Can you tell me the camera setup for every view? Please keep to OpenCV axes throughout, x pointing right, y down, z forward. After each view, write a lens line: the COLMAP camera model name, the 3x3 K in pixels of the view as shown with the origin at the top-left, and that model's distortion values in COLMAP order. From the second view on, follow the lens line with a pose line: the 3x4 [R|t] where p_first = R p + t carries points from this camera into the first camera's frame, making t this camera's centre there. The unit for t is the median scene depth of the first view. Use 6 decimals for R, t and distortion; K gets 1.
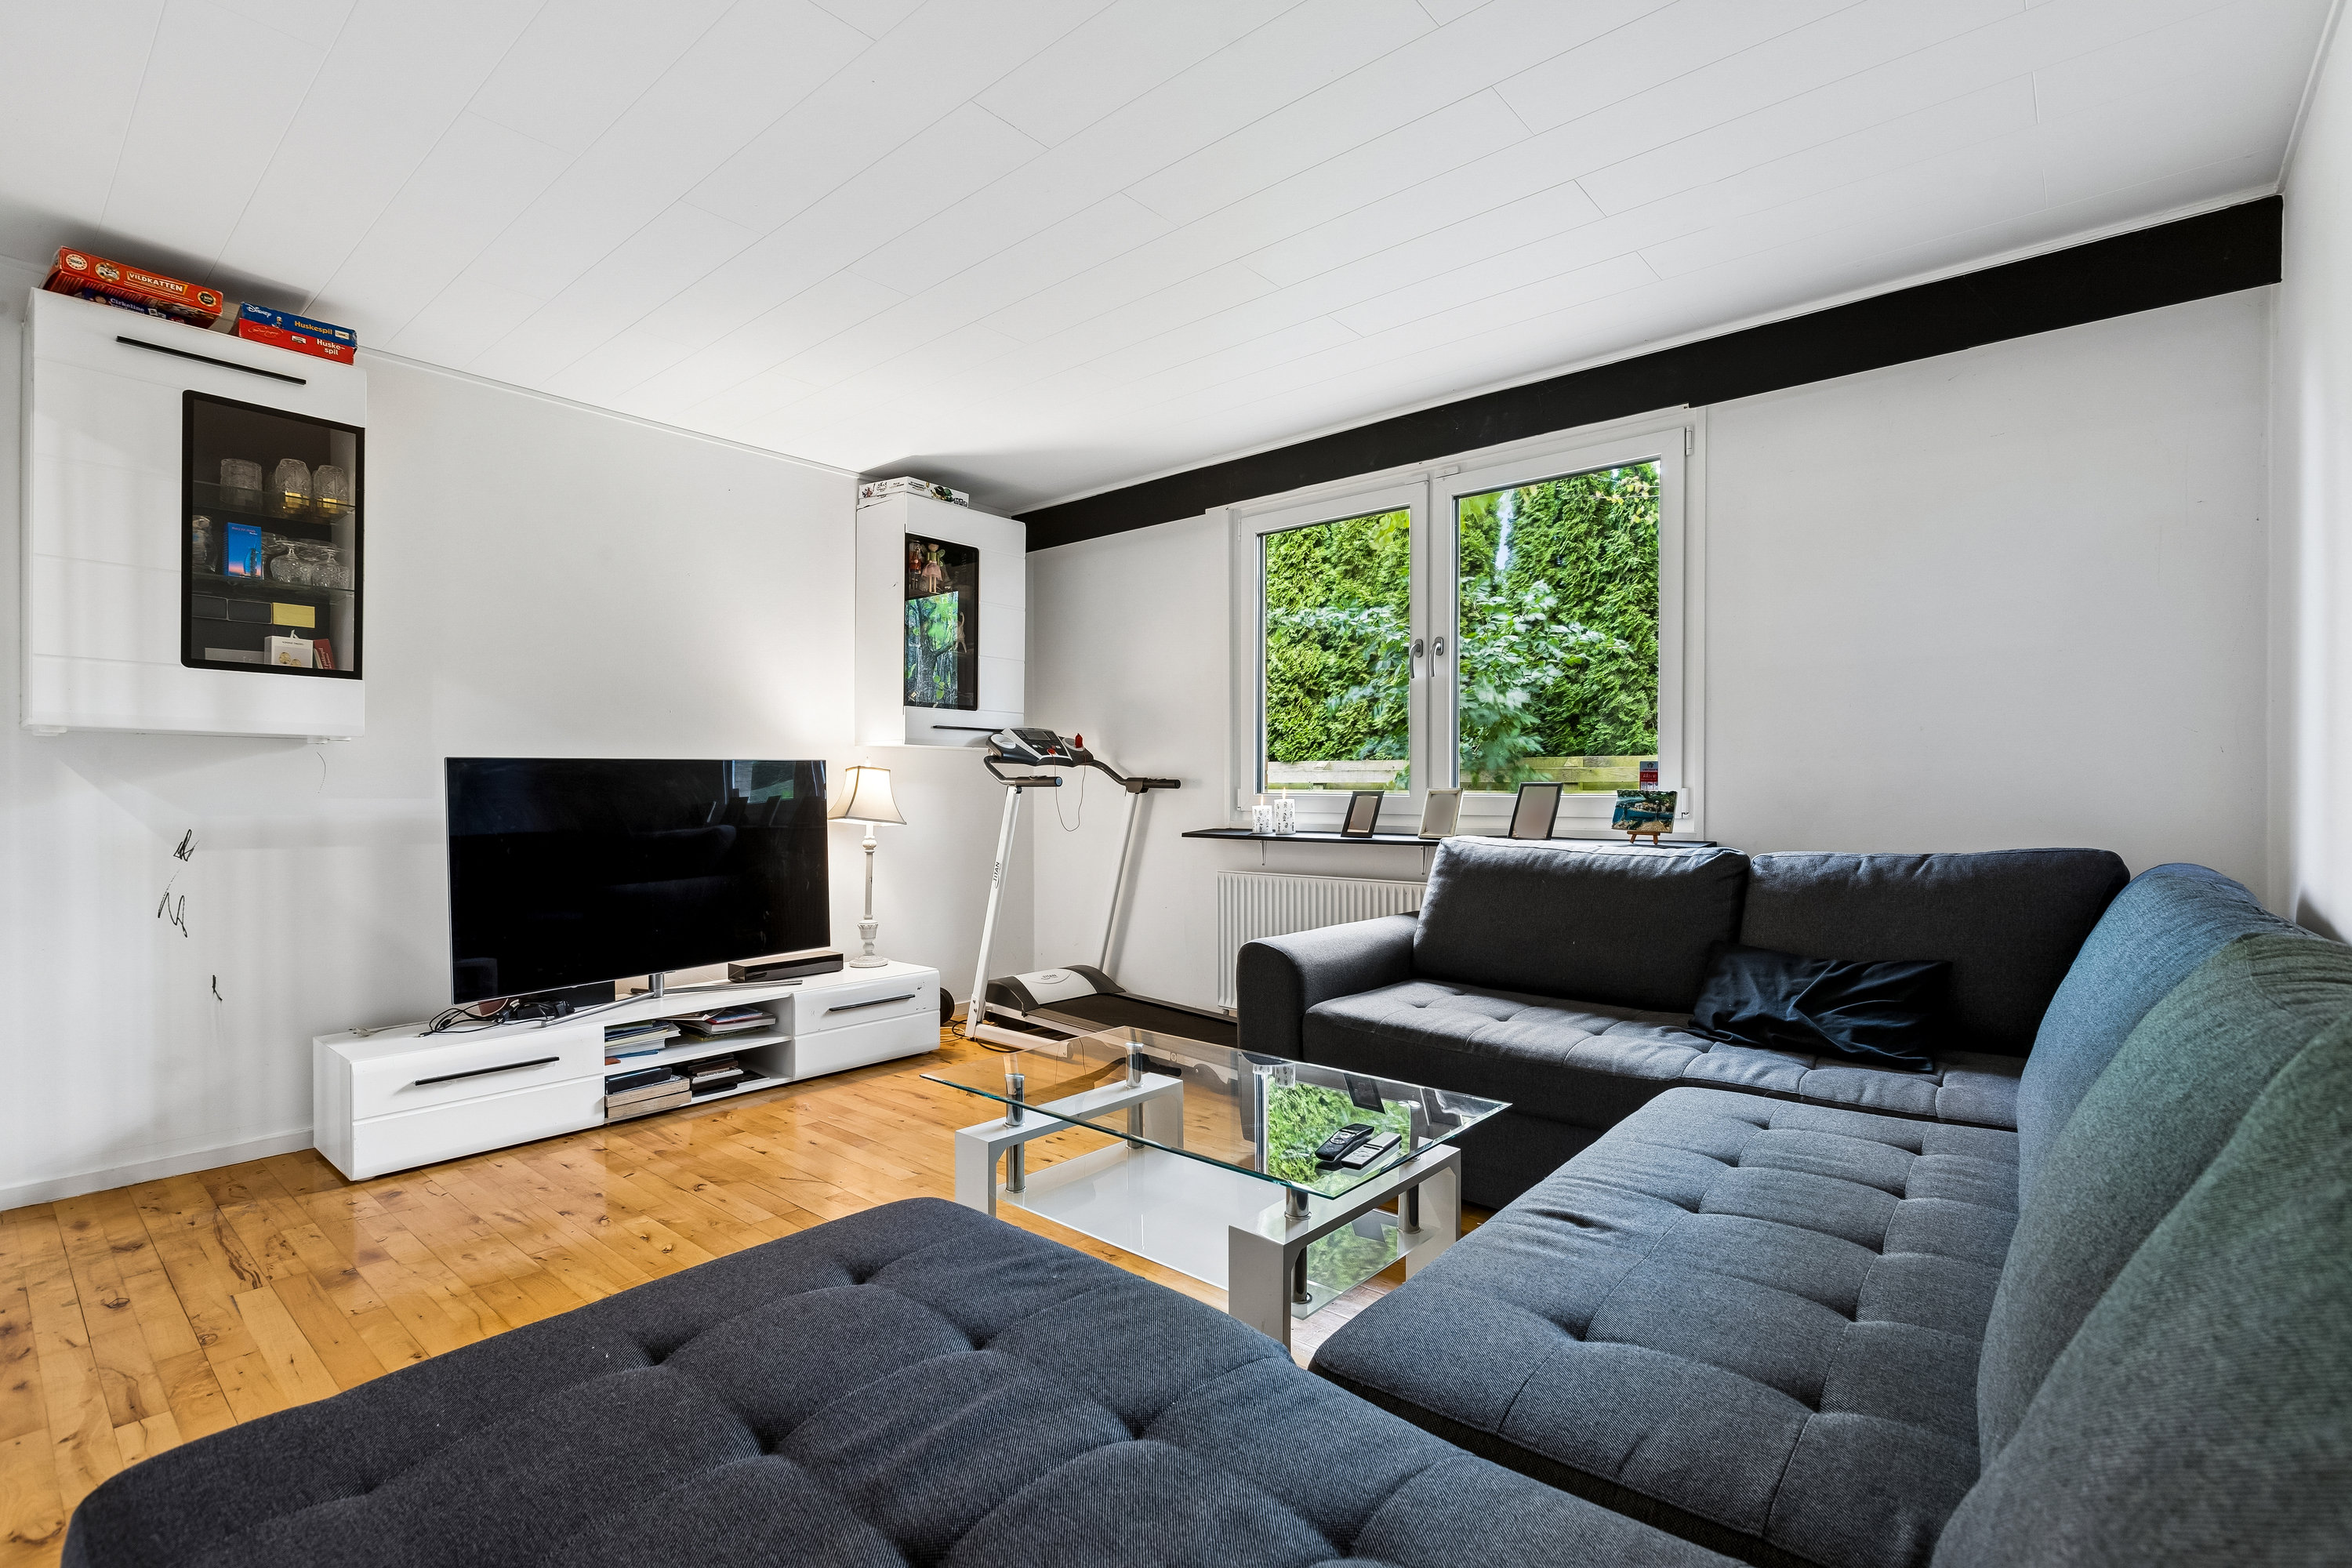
lens RADIAL K [[1049.4, 0, 1184.9], [0, 1049.4, 794.3], [0, 0, 1]] dist [0.004078, -0.000290]
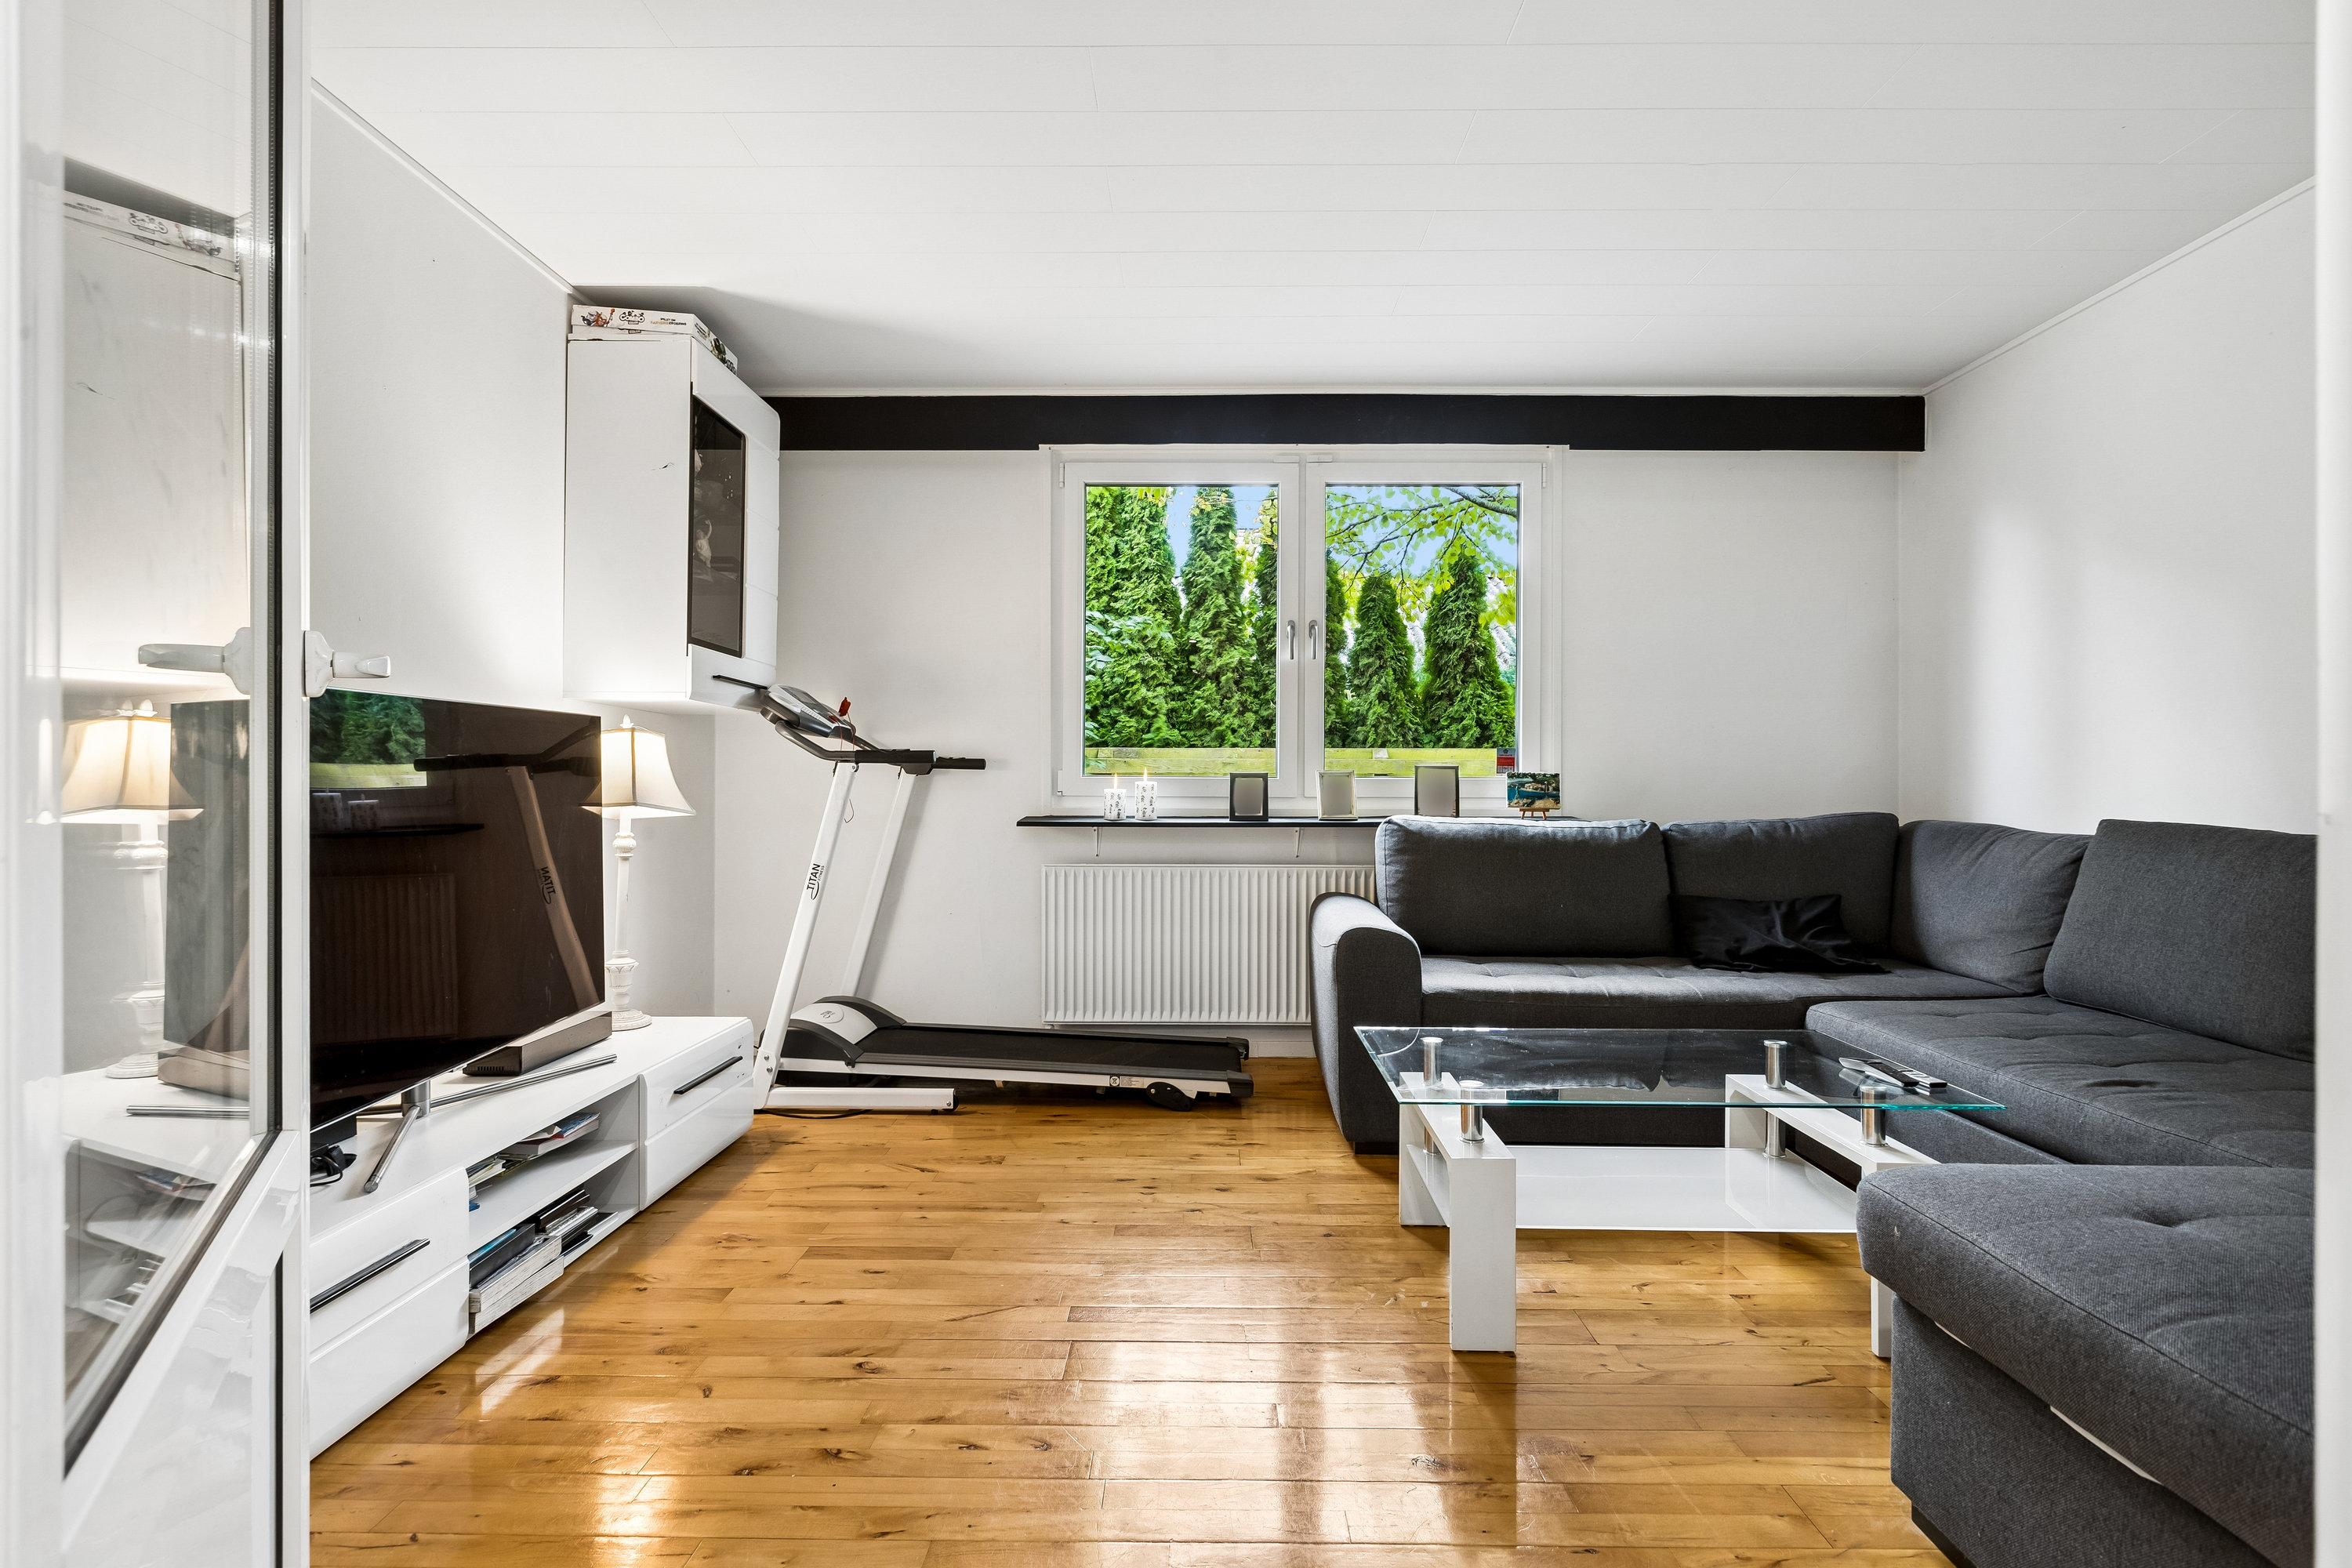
lens RADIAL K [[1125.5, 0, 1176.0], [0, 1125.5, 784.0], [0, 0, 1]] dist [-0.000491, -0.000031]
pose [[0.773508, 0.005355, 0.633764, -0.615053], [-0.000335, 0.999968, -0.008041, 0.017758], [-0.633787, 0.006007, 0.773484, 0.281308]]
